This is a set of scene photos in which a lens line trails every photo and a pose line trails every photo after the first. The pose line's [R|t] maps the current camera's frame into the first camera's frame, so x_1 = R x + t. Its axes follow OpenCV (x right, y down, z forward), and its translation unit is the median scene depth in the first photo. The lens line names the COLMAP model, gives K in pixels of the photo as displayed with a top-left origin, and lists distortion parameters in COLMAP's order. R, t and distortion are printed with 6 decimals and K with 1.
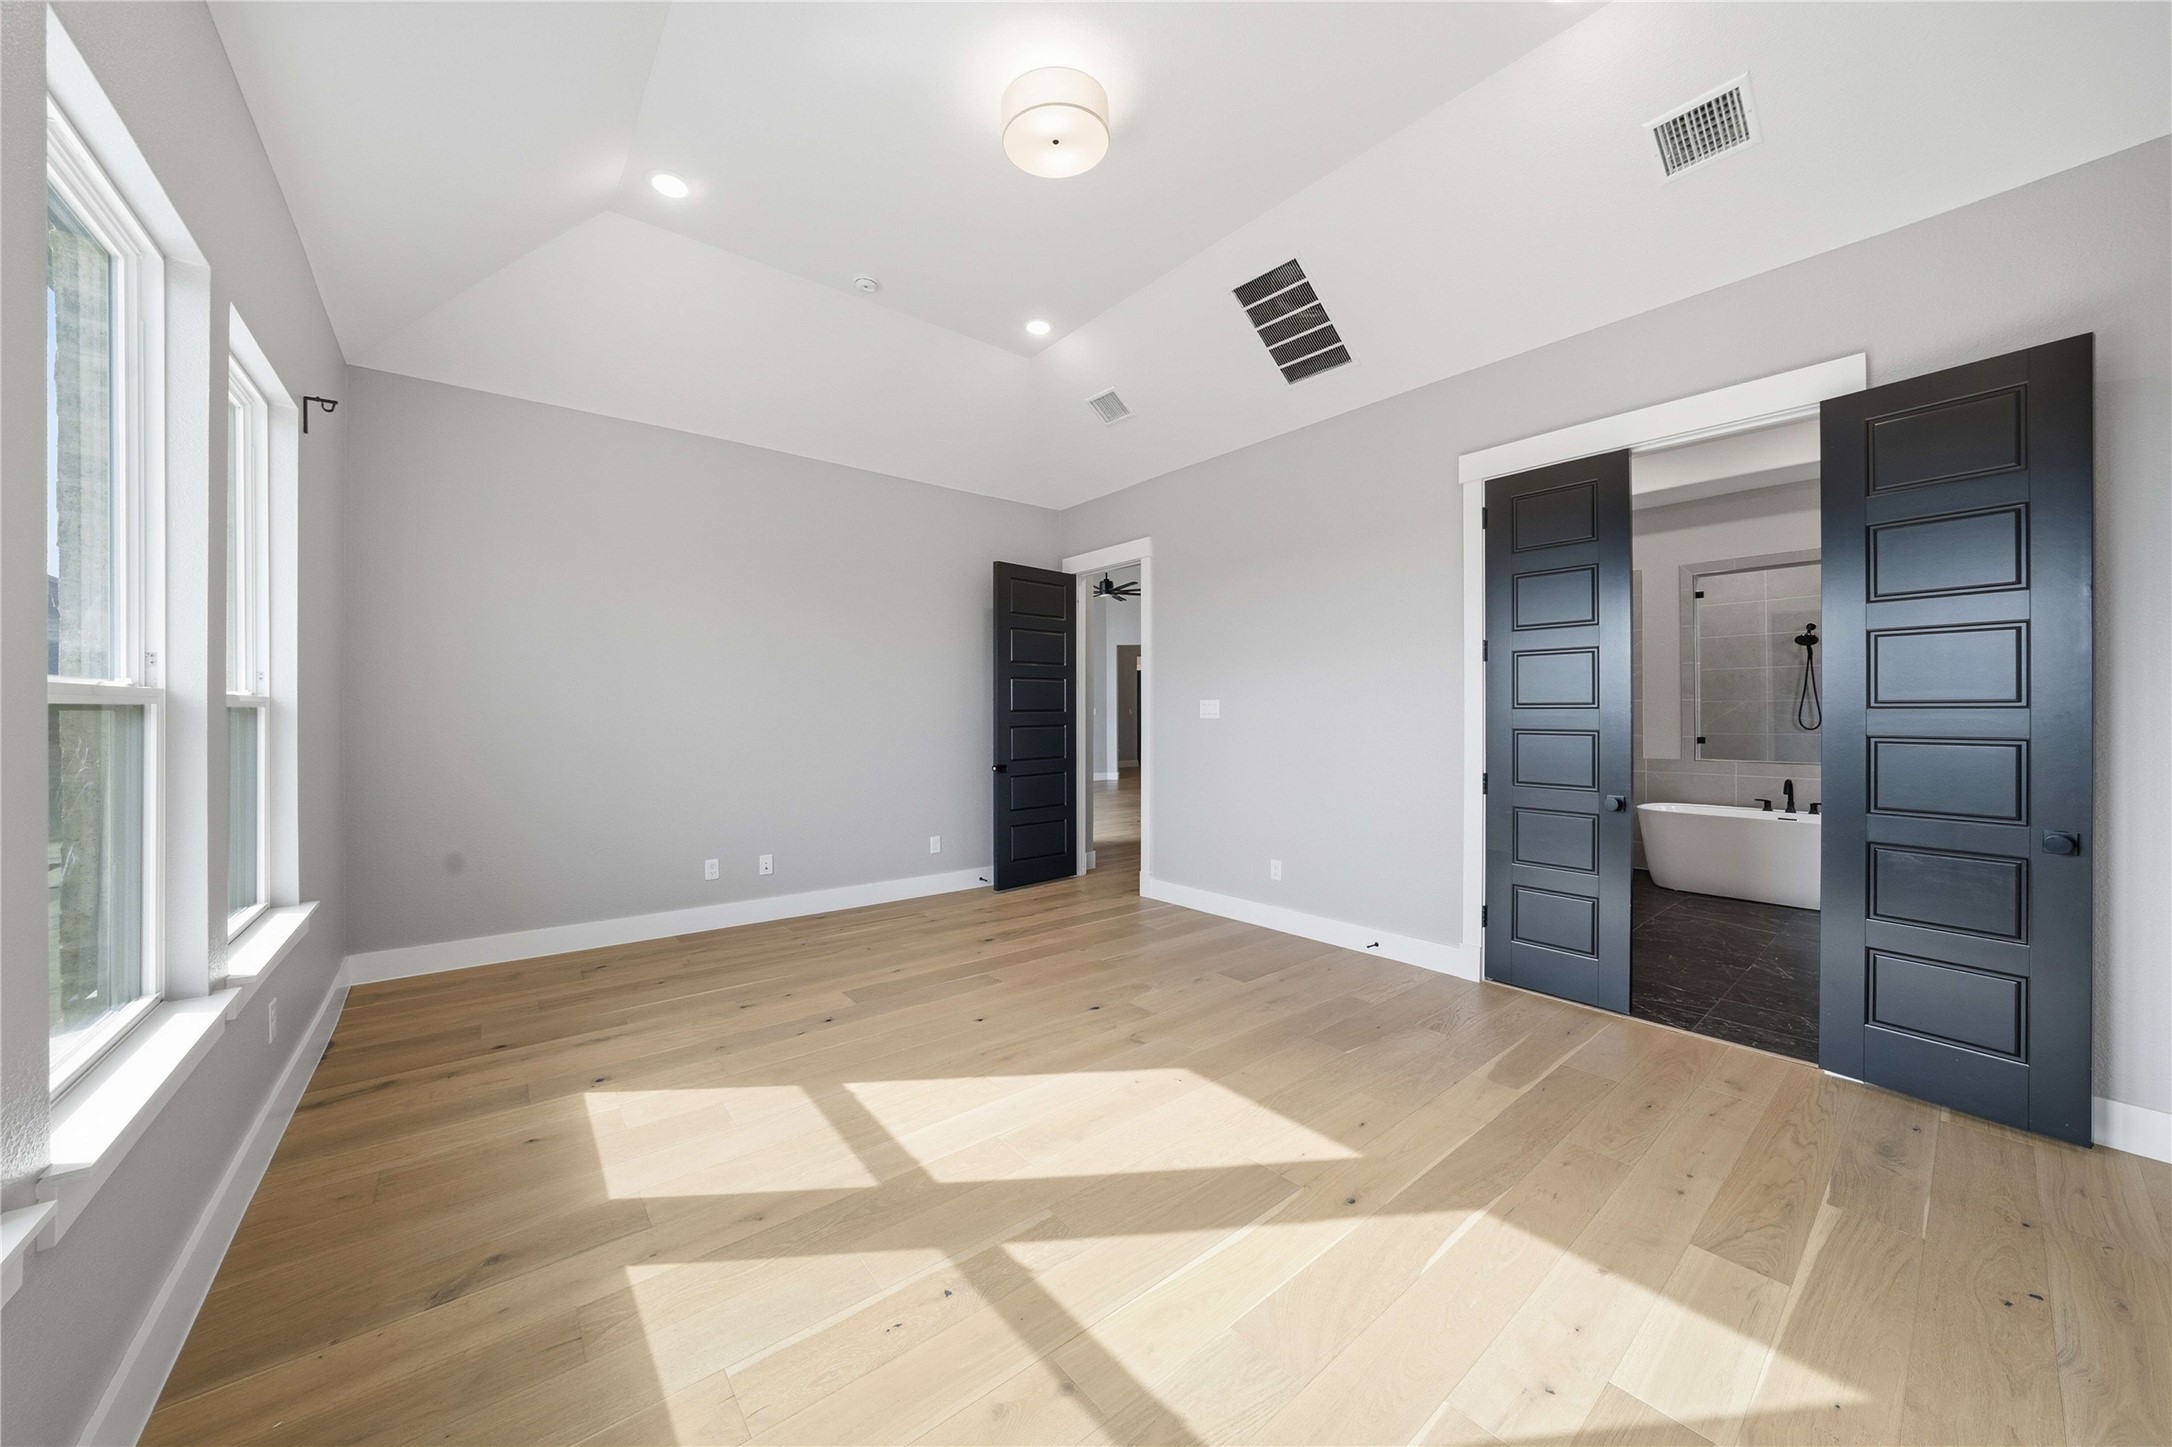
lens RADIAL K [[765.4, 0, 1076.4], [0, 765.4, 719.1], [0, 0, 1]] dist [-0.024681, 0.004324]
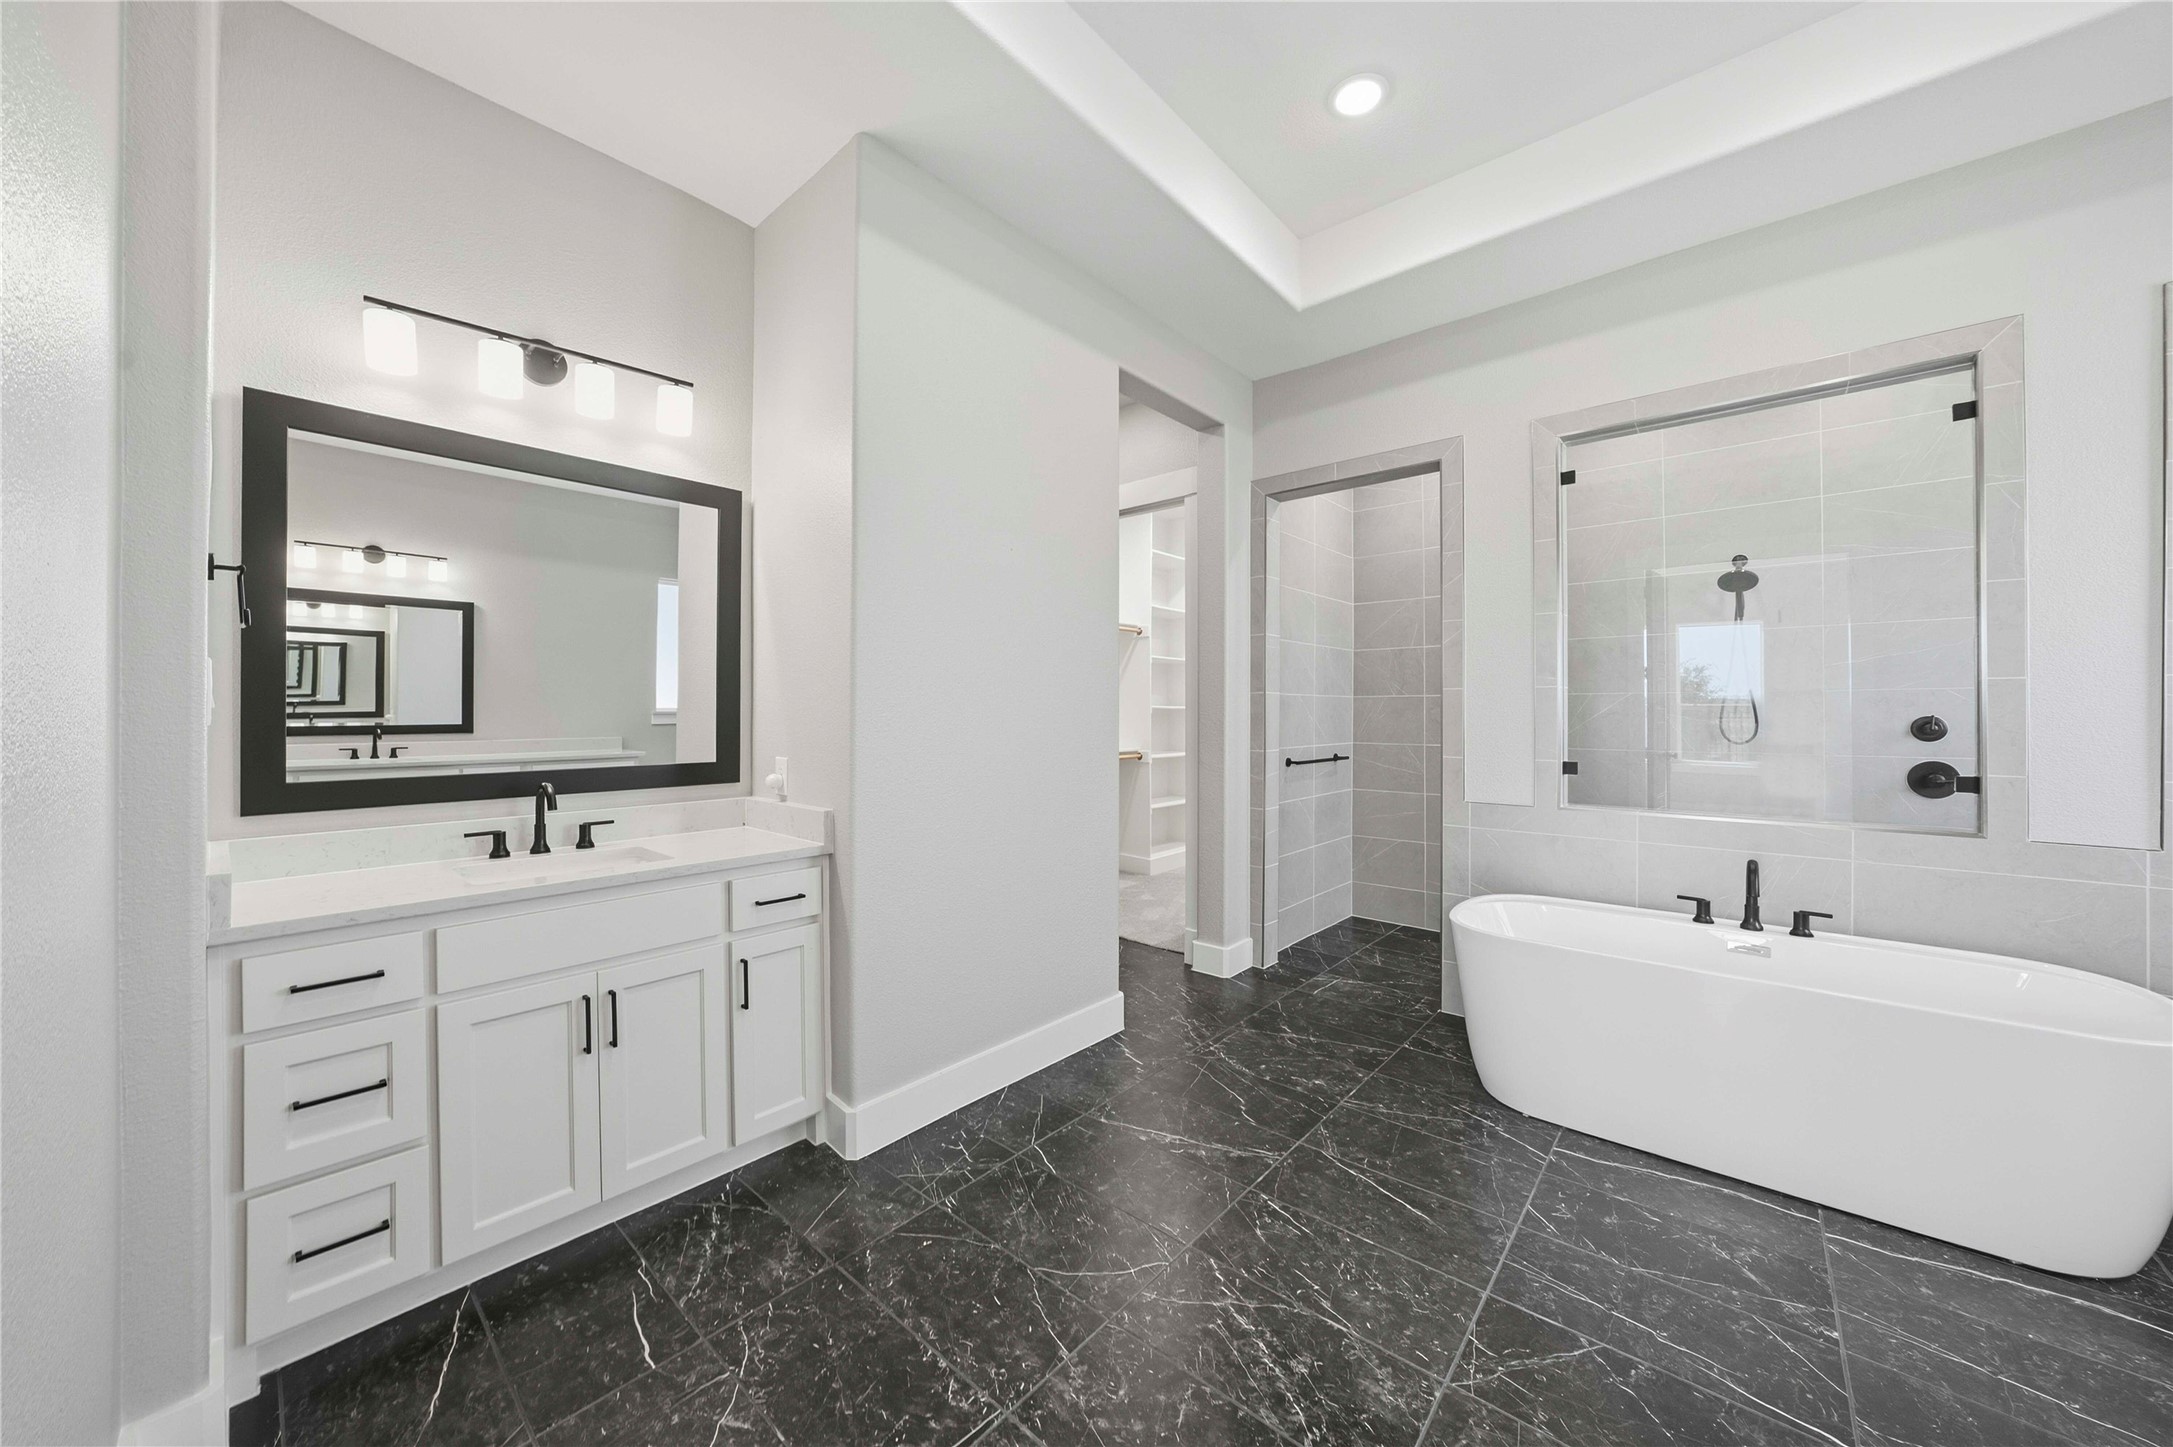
lens RADIAL K [[765.8, 0, 1090.2], [0, 765.8, 718.5], [0, 0, 1]] dist [-0.024681, 0.004324]
pose [[0.981495, 0.008101, 0.191315, 0.422618], [-0.008318, 0.999965, 0.000333, -0.002615], [-0.191306, -0.001918, 0.981529, 0.570132]]
